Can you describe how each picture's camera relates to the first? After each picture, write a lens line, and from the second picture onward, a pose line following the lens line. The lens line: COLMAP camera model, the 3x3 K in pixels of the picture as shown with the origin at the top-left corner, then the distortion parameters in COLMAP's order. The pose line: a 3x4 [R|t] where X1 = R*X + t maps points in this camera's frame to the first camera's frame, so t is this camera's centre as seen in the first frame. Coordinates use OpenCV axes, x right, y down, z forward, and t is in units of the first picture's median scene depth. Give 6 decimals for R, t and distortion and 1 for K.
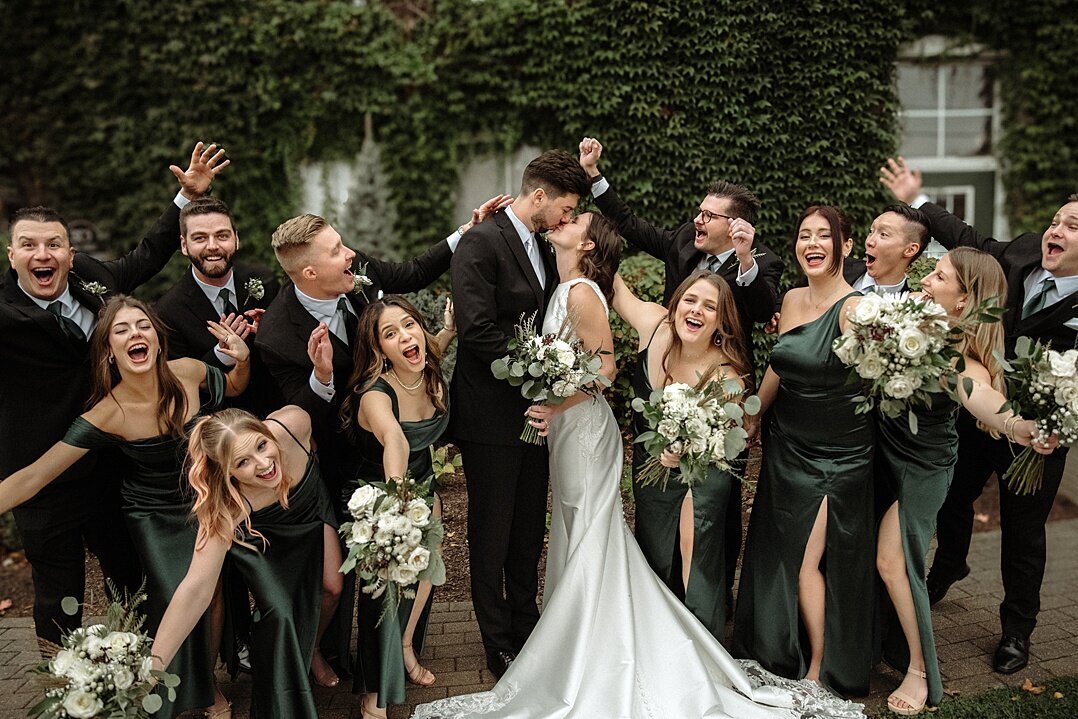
lens RADIAL K [[758.8, 0, 543.0], [0, 758.8, 360.6], [0, 0, 1]] dist [-0.103001, 0.077410]
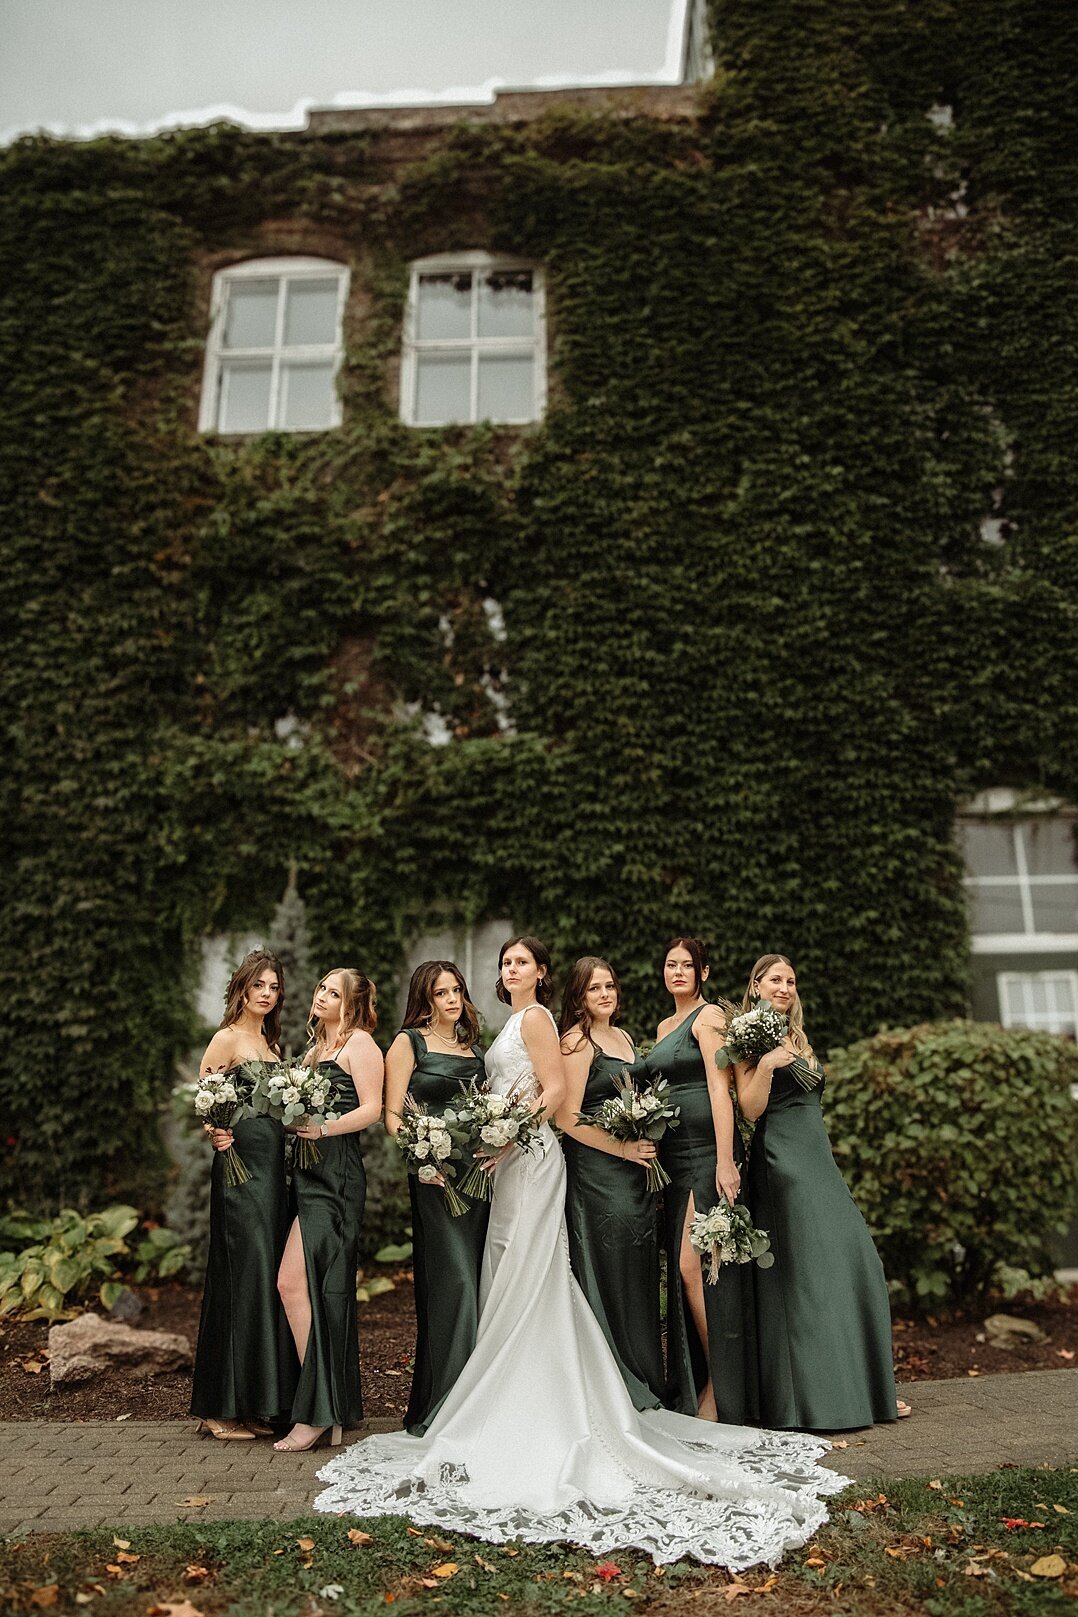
lens RADIAL K [[1171.4, 0, 538.6], [0, 1171.4, 852.3], [0, 0, 1]] dist [-0.103849, 0.079187]
pose [[0.999834, 0.014880, -0.010531, 0.039255], [-0.017730, 0.928012, -0.372128, 0.108879], [0.004236, 0.372253, 0.928122, -0.160854]]
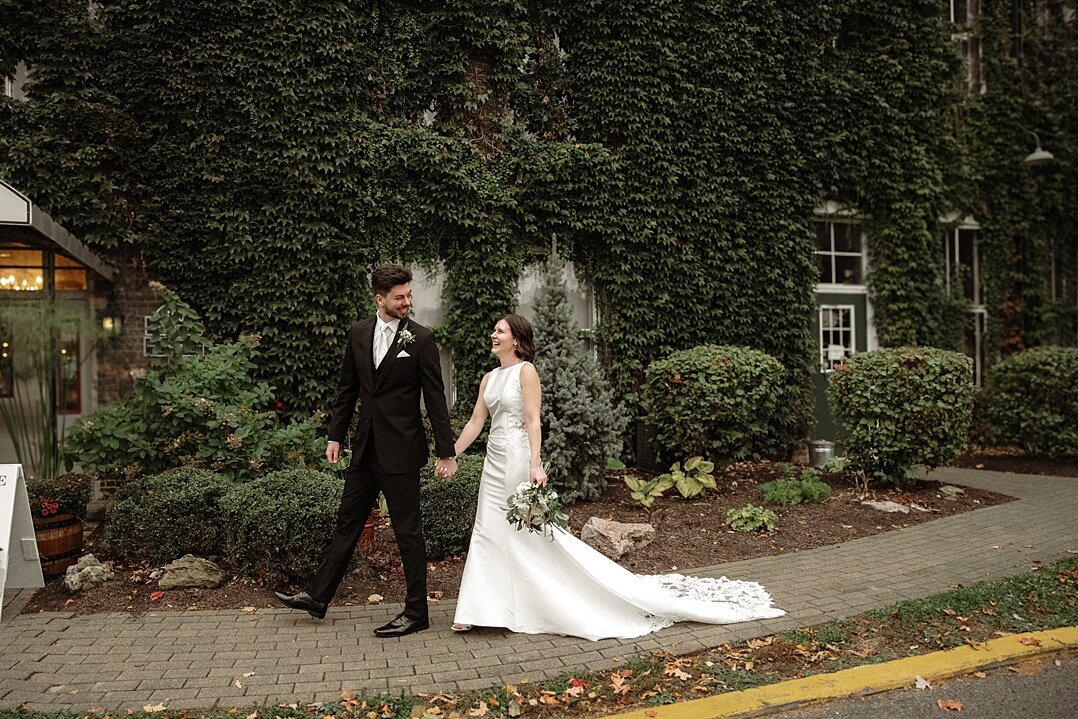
lens RADIAL K [[802.9, 0, 501.3], [0, 802.9, 384.2], [0, 0, 1]] dist [-0.103004, 0.085382]
pose [[0.942732, 0.006776, 0.333482, -0.607935], [0.031498, 0.993517, -0.109231, 0.066389], [-0.332060, 0.113479, 0.936407, -0.200037]]
